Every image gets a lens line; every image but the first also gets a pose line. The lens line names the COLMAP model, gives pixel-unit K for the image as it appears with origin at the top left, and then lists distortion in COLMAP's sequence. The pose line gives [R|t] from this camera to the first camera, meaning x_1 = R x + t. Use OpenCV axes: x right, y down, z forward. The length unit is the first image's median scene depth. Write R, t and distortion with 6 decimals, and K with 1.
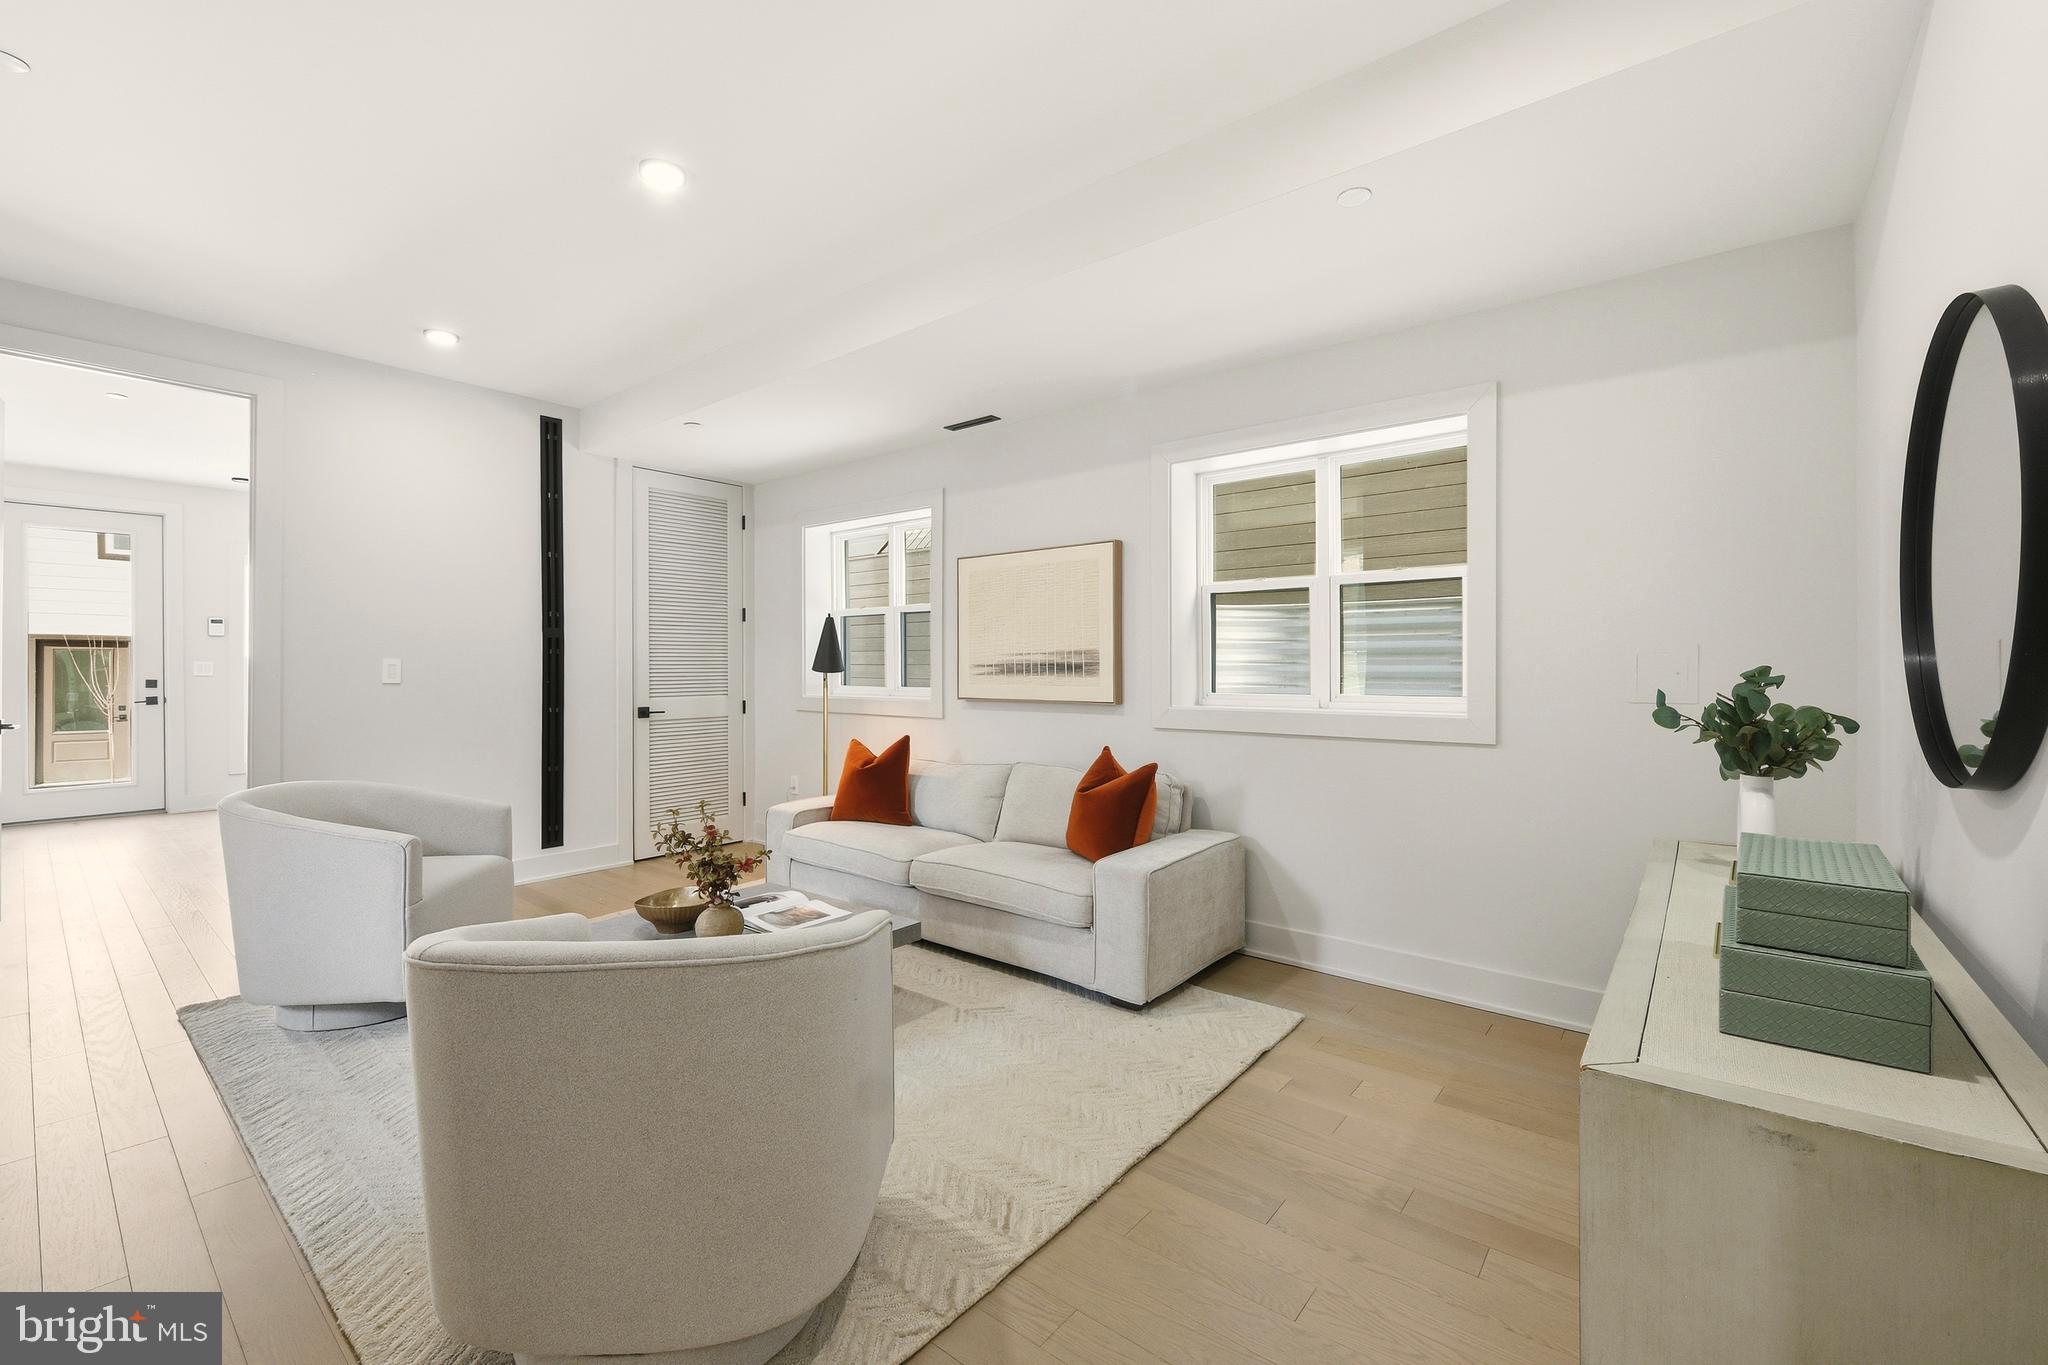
lens RADIAL K [[828.8, 0, 1036.1], [0, 828.8, 667.7], [0, 0, 1]] dist [-0.010126, 0.000030]
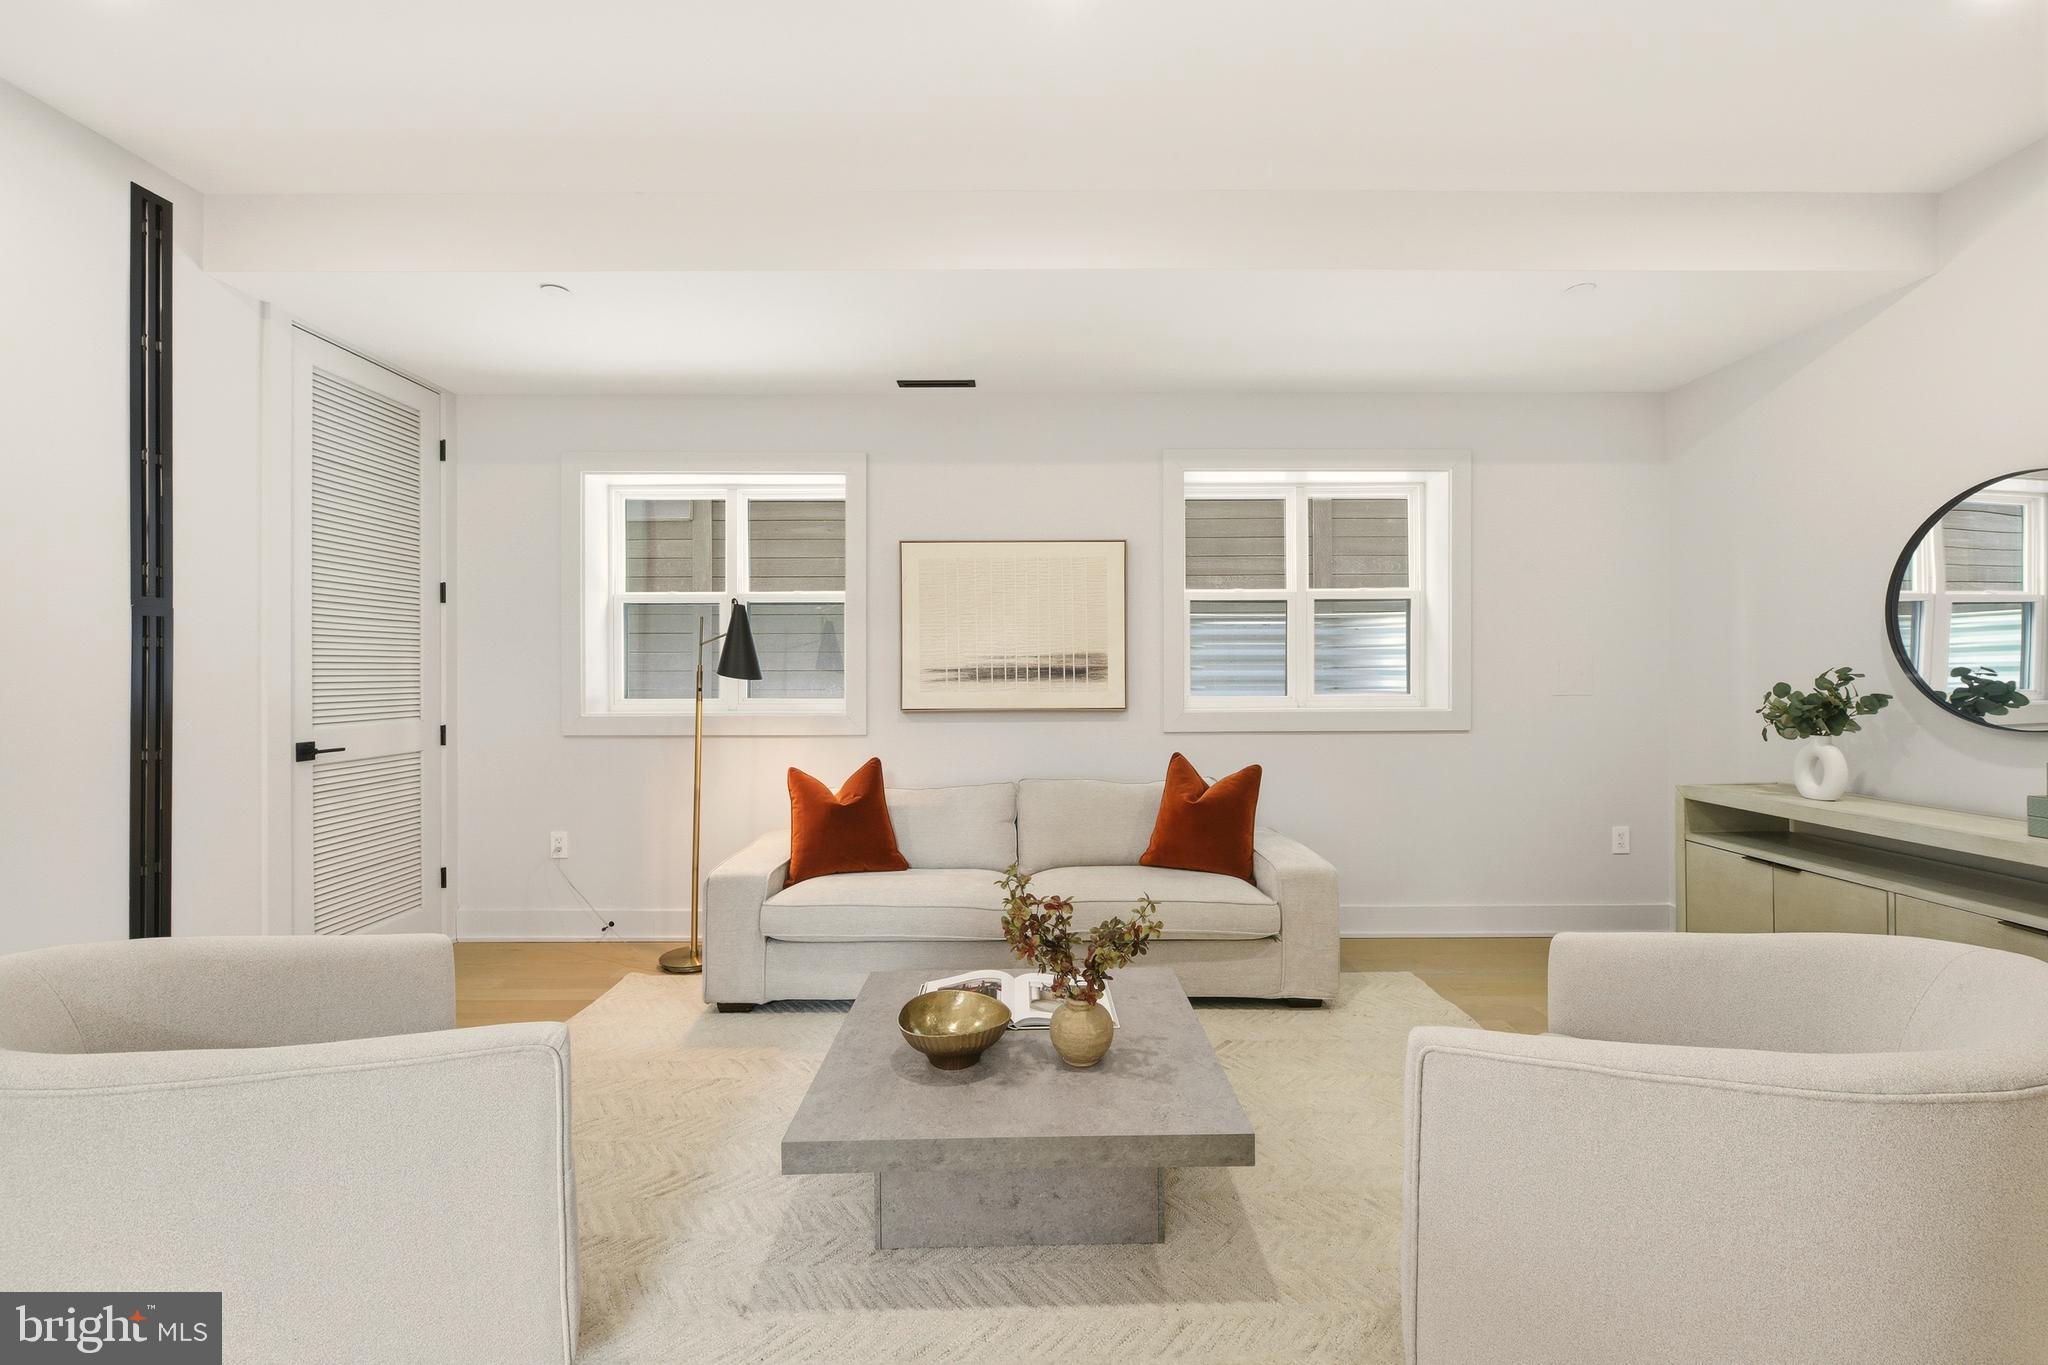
lens RADIAL K [[828.8, 0, 1036.1], [0, 828.8, 667.7], [0, 0, 1]] dist [-0.010126, 0.000030]
pose [[0.778254, 0.002305, 0.627945, -0.538311], [0.002544, 0.999973, -0.006824, 0.000984], [-0.627944, 0.006908, 0.778228, 0.285294]]
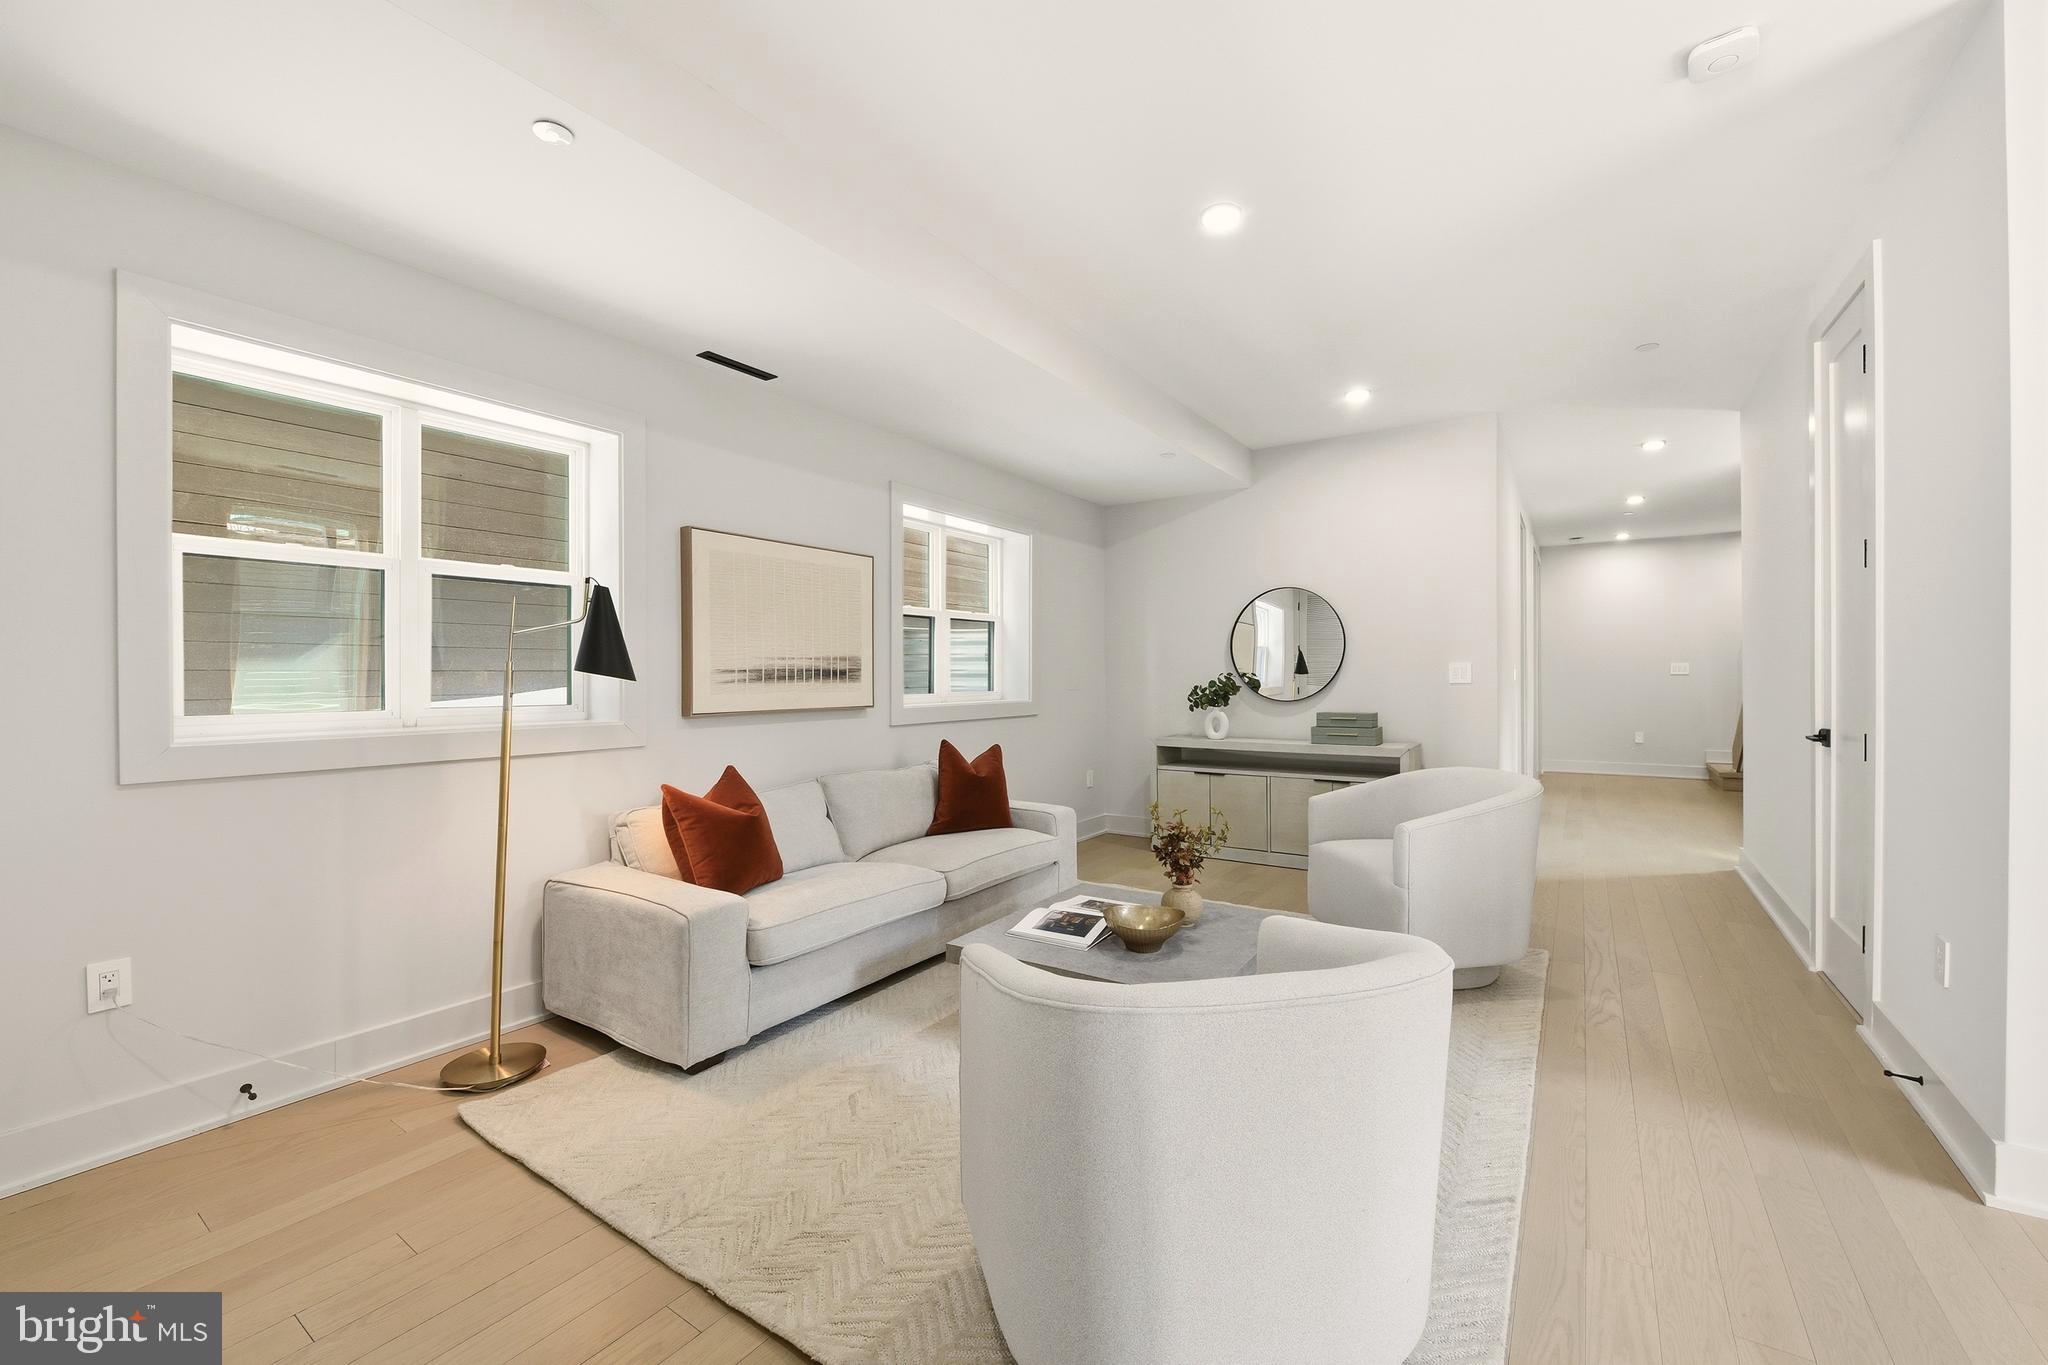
lens RADIAL K [[824.1, 0, 1045.2], [0, 824.1, 674.8], [0, 0, 1]] dist [-0.012552, -0.000056]
pose [[-0.096443, 0.001987, 0.995336, -0.907866], [0.001888, 0.999997, -0.001813, 0.003279], [-0.995337, 0.001704, -0.096447, 0.798211]]
